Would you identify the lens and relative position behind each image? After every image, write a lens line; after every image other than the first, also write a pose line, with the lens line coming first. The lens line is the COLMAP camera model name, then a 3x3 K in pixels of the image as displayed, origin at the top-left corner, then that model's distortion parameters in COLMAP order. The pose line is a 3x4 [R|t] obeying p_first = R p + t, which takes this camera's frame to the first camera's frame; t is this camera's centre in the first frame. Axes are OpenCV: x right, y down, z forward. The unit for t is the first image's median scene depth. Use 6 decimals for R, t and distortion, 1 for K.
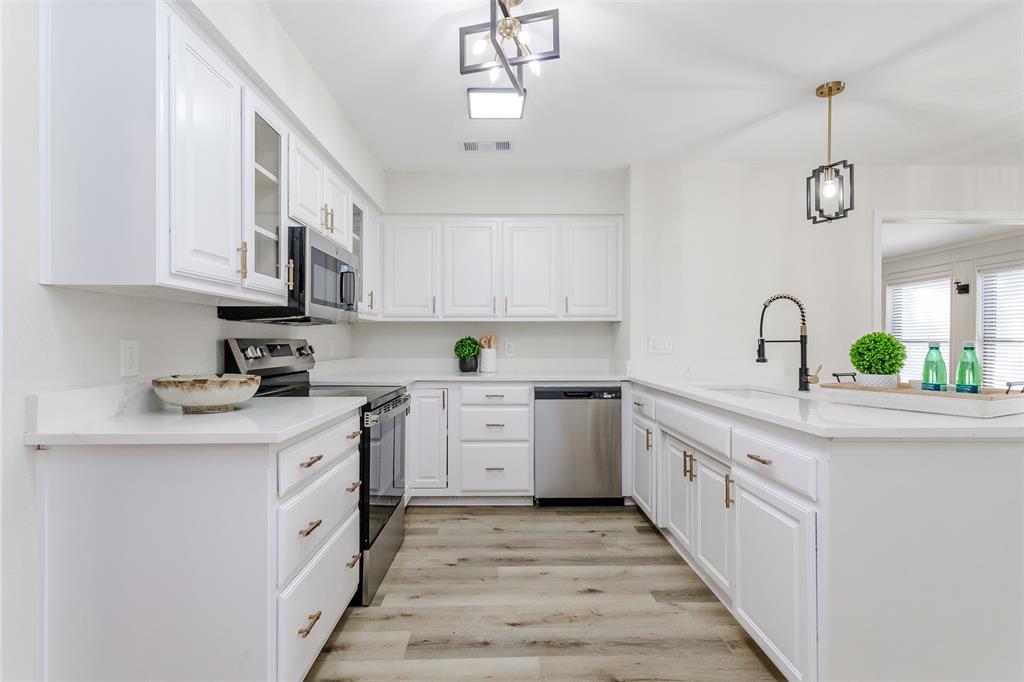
lens RADIAL K [[489.7, 0, 509.4], [0, 489.7, 343.0], [0, 0, 1]] dist [0.001472, 0.001069]
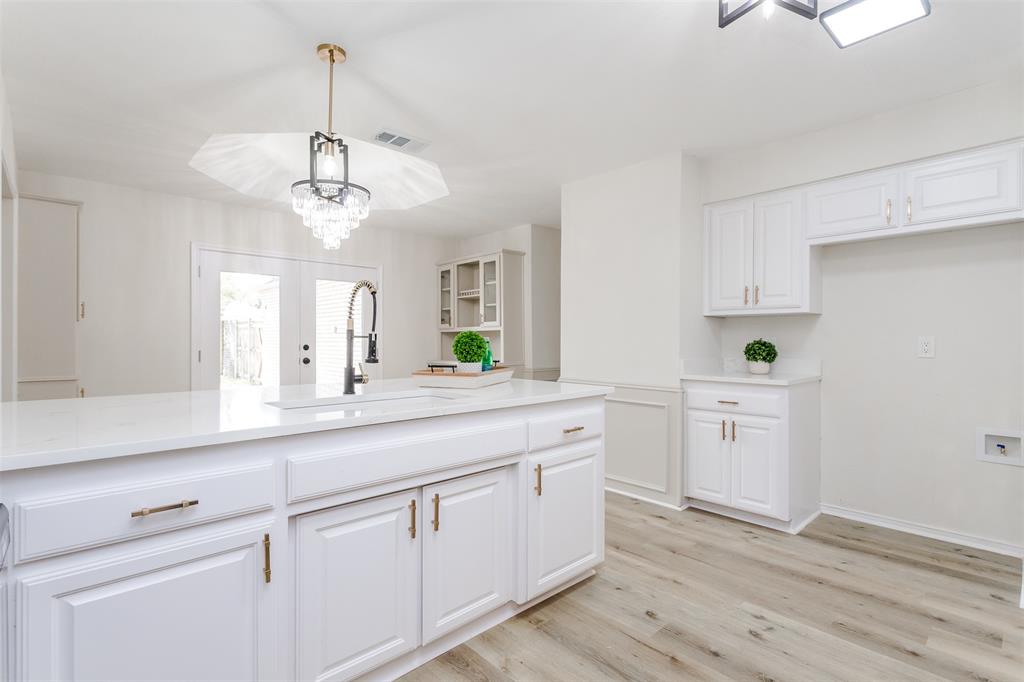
lens RADIAL K [[495.0, 0, 512.0], [0, 495.0, 341.0], [0, 0, 1]] dist [0.002402, 0.000666]
pose [[-0.670140, -0.004864, 0.742219, -0.190314], [0.000869, 0.999973, 0.007338, -0.002003], [-0.742235, 0.005563, -0.670117, 1.099623]]
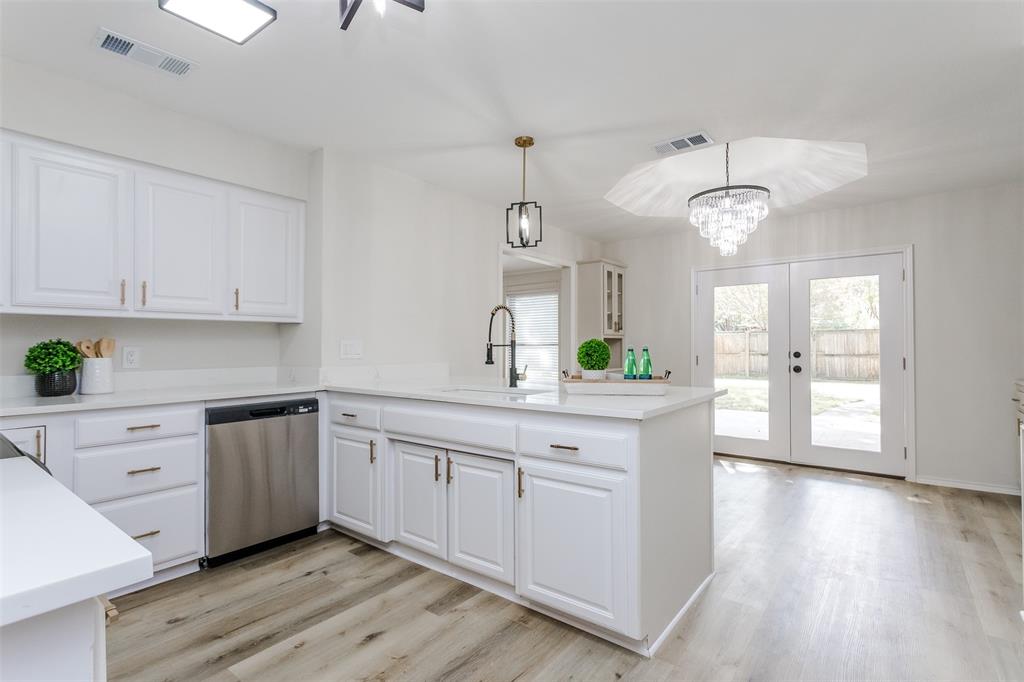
lens RADIAL K [[489.7, 0, 509.4], [0, 489.7, 343.0], [0, 0, 1]] dist [0.001472, 0.001069]
pose [[0.634232, 0.001235, 0.773142, -0.260587], [0.005877, 0.999962, -0.006418, -0.001356], [-0.773121, 0.008614, 0.634201, 0.200874]]
